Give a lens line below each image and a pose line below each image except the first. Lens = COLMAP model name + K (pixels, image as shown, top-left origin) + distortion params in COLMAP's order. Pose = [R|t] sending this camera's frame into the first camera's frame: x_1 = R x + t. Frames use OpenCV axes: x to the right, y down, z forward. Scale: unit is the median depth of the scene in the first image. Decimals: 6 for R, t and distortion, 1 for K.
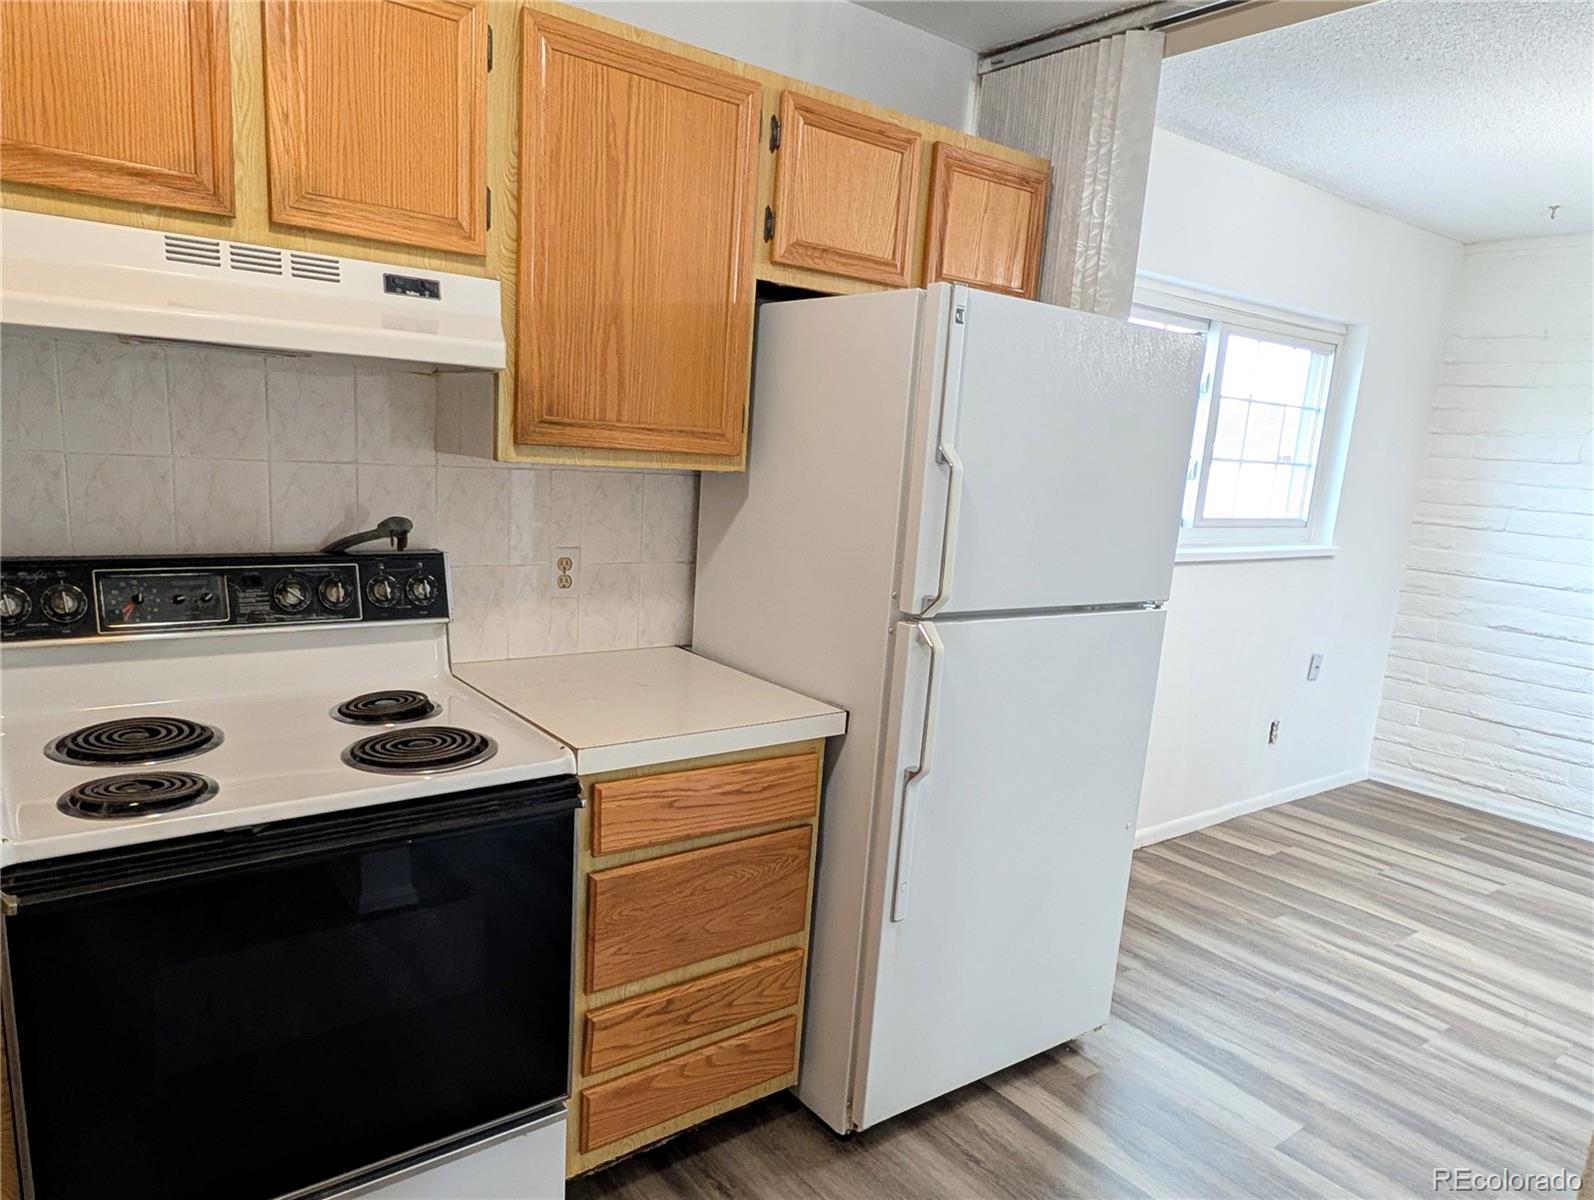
lens RADIAL K [[1070.0, 0, 803.5], [0, 1070.0, 664.8], [0, 0, 1]] dist [-0.000955, 0.002550]
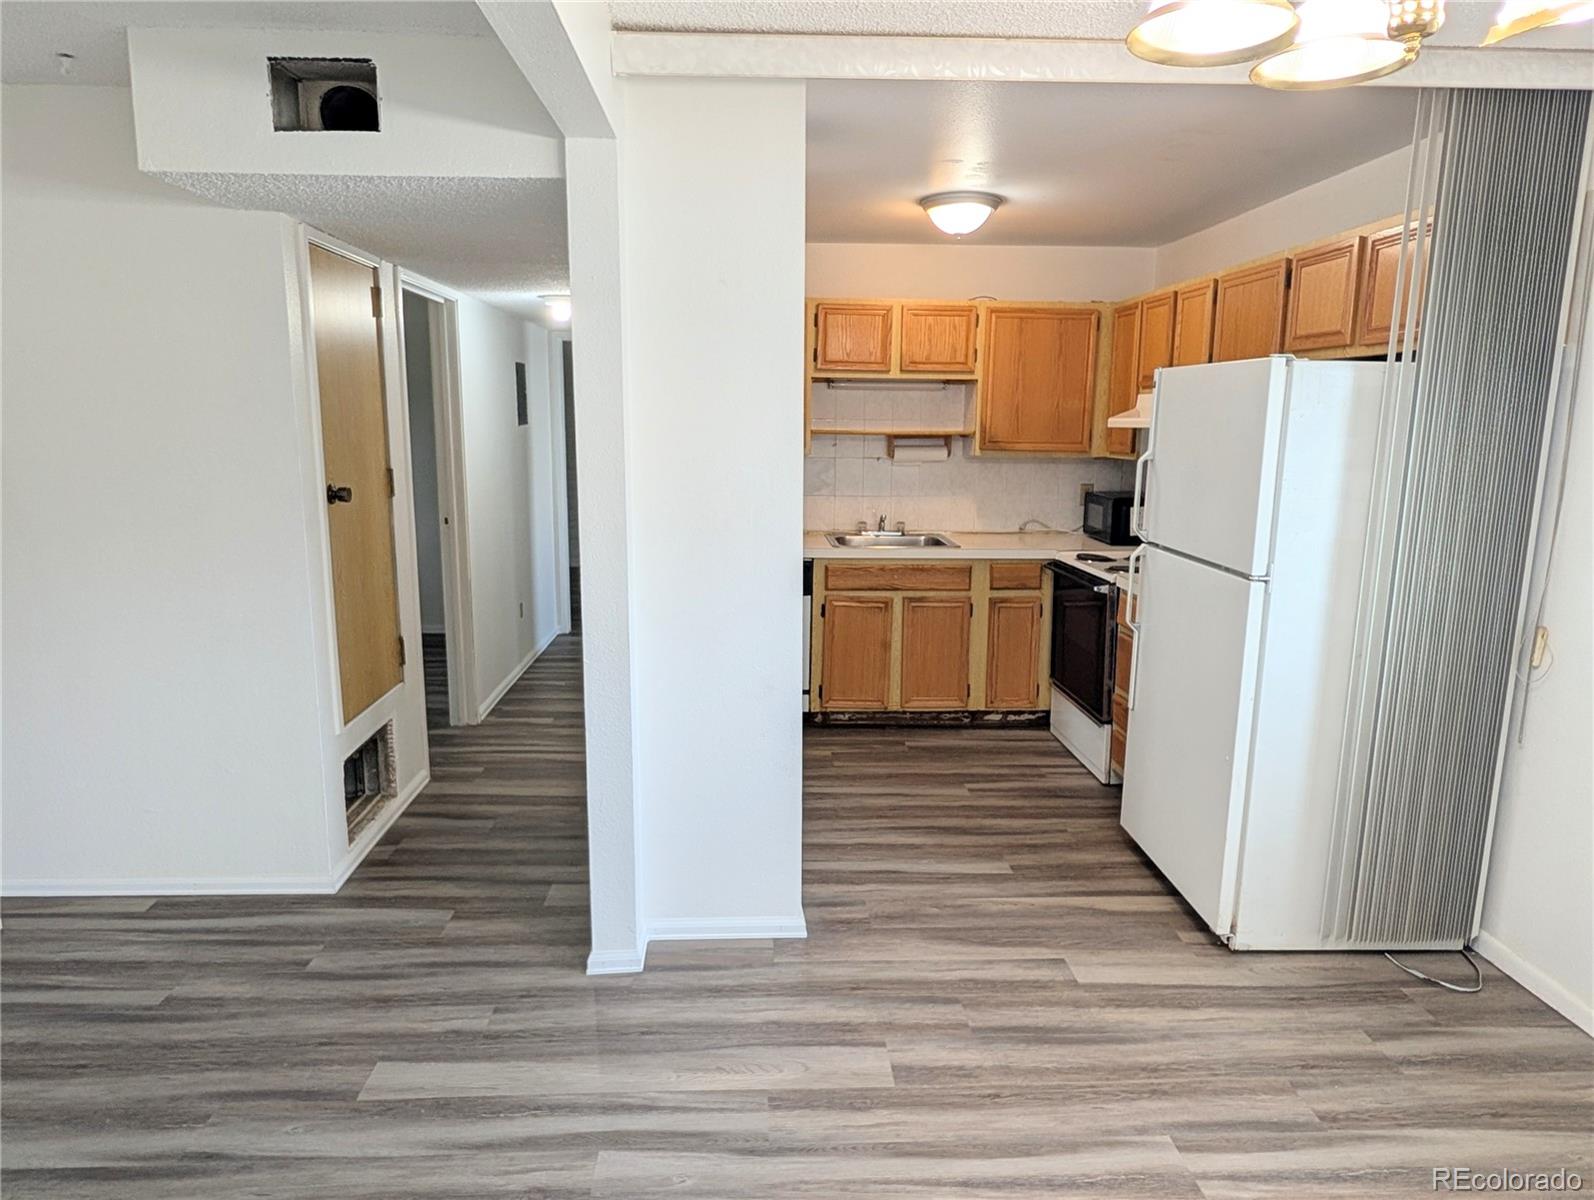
lens RADIAL K [[1013.7, 0, 798.8], [0, 1013.7, 599.9], [0, 0, 1]] dist [0.001749, -0.001633]
pose [[-0.570962, 0.072003, -0.817813, 1.647712], [-0.221710, 0.945611, 0.238043, -0.202567], [0.790473, 0.317231, -0.523945, 1.270847]]
